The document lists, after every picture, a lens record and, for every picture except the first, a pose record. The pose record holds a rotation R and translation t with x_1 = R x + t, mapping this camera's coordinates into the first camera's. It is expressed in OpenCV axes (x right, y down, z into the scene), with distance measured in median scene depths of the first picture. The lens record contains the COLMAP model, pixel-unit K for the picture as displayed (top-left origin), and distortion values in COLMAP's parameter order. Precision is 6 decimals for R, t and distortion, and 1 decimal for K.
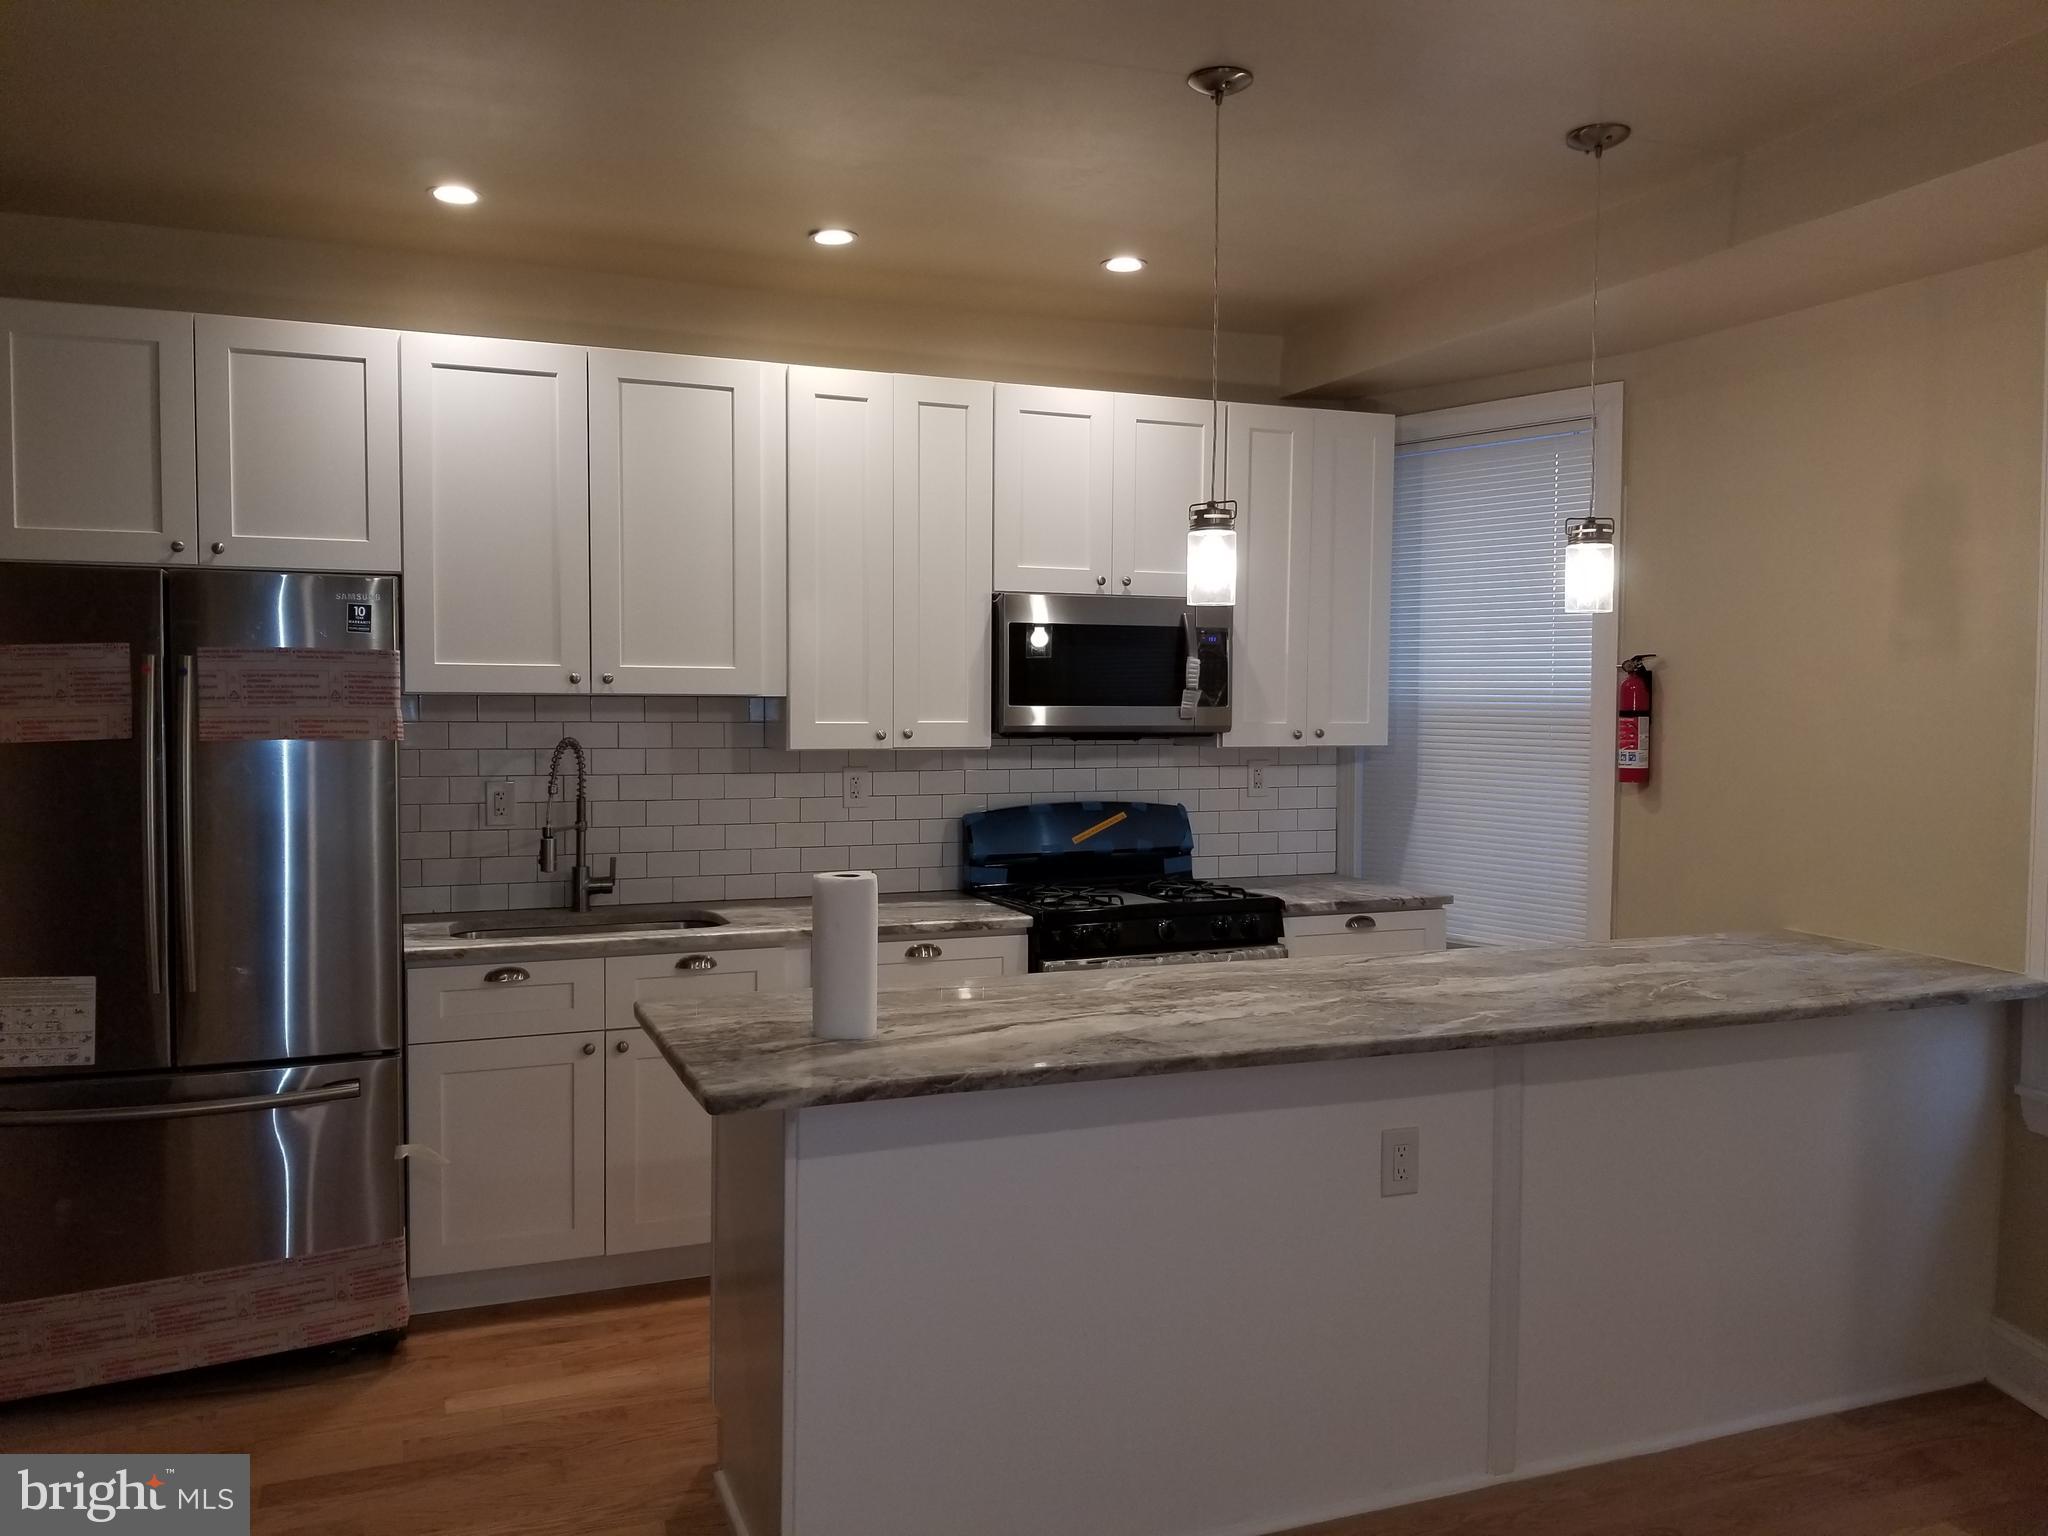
lens RADIAL K [[1589.1, 0, 1024.0], [0, 1589.1, 768.0], [0, 0, 1]] dist [0.006028, -0.001644]
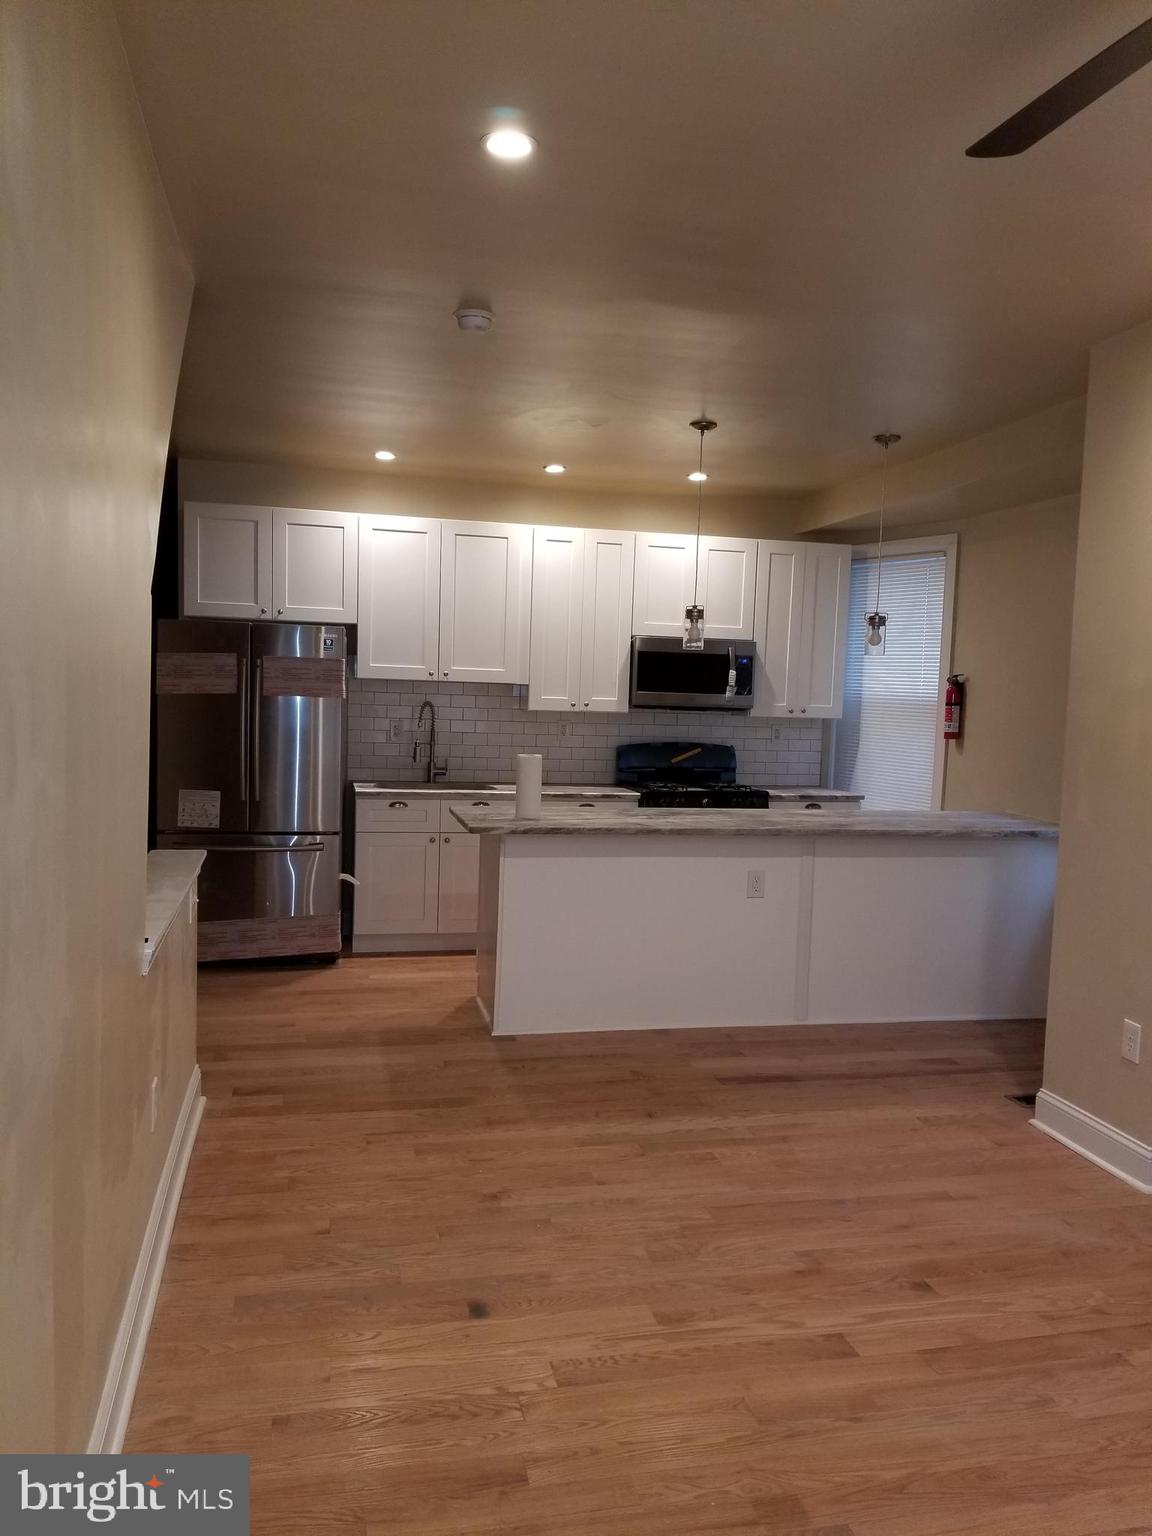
lens RADIAL K [[1142.1, 0, 576.0], [0, 1142.1, 768.0], [0, 0, 1]] dist [0.115161, 0.000171]
pose [[0.988412, 0.038039, -0.146952, 0.136477], [-0.034165, 0.999001, 0.028803, 0.019294], [0.147901, -0.023449, 0.988724, -0.482035]]
